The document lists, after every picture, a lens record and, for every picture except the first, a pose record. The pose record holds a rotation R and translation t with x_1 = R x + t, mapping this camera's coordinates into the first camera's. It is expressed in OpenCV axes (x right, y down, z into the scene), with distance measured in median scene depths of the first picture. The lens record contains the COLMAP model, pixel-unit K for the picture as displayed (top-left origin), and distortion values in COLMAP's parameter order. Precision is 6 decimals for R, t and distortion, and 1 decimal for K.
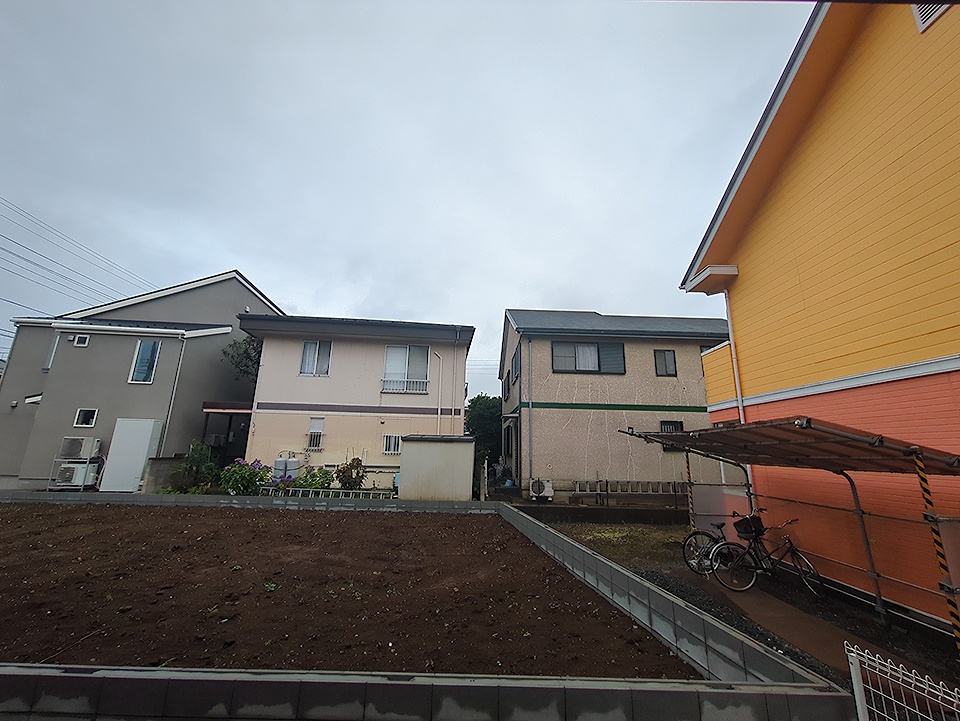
lens RADIAL K [[380.6, 0, 482.5], [0, 380.6, 359.1], [0, 0, 1]] dist [0.000851, -0.000062]
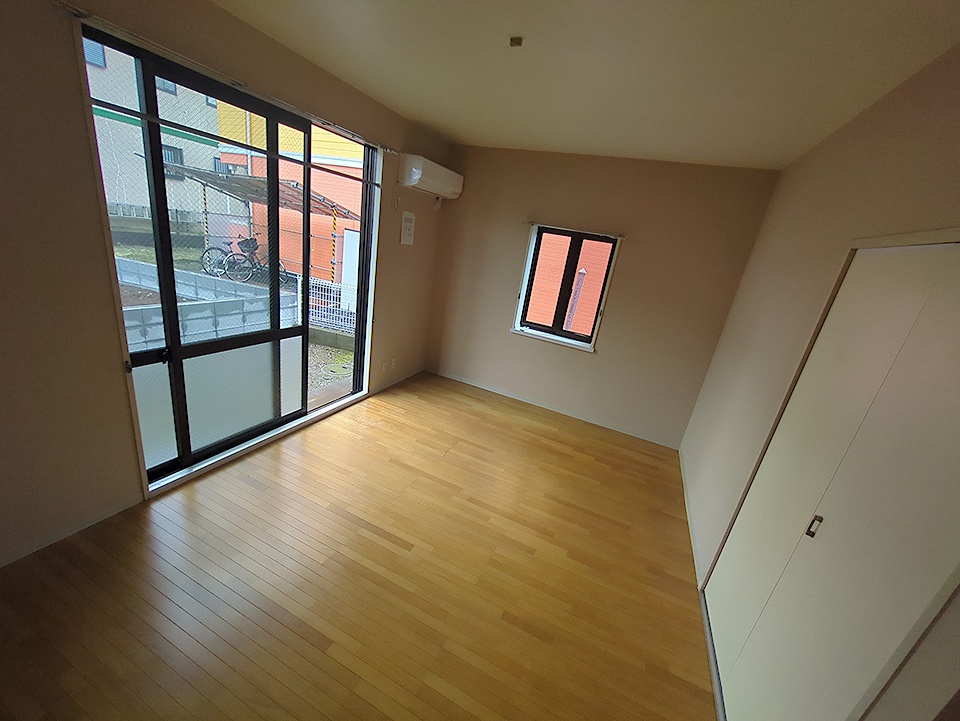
lens RADIAL K [[380.6, 0, 480.0], [0, 380.6, 358.0], [0, 0, 1]] dist [0.000851, -0.000062]
pose [[0.409557, -0.247011, 0.878208, -0.243806], [-0.351204, 0.845763, 0.401672, -0.070729], [-0.841973, -0.472938, 0.259637, -0.251959]]
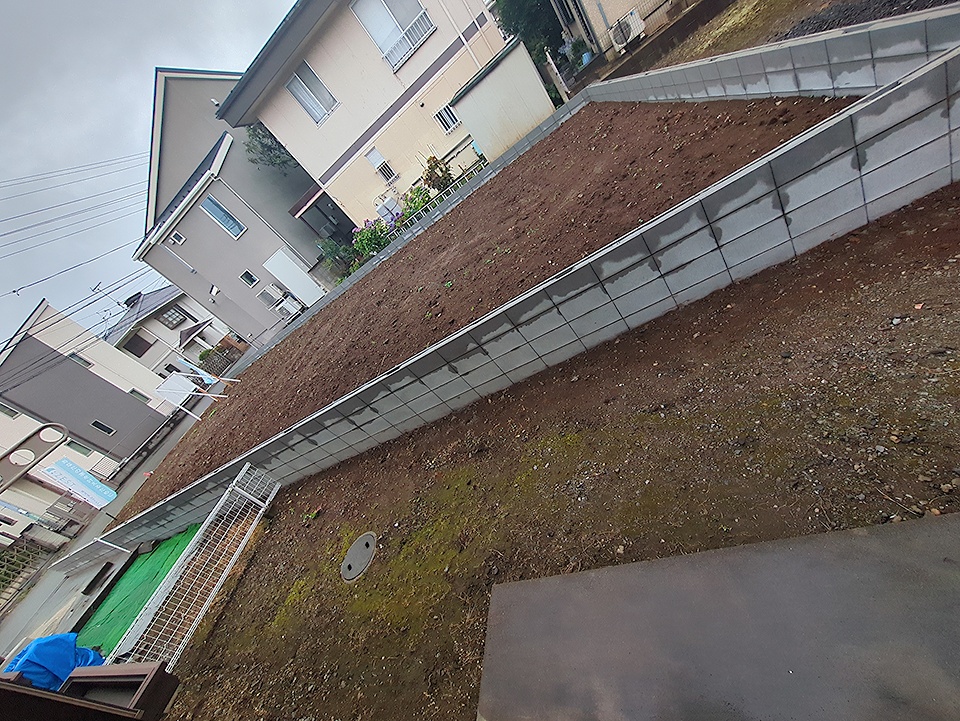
lens RADIAL K [[380.6, 0, 481.9], [0, 380.6, 363.8], [0, 0, 1]] dist [0.000851, -0.000062]
pose [[0.778783, -0.412892, -0.472247, 0.011962], [0.626765, 0.481278, 0.612811, 0.005395], [-0.025743, -0.773234, 0.633598, -0.011533]]
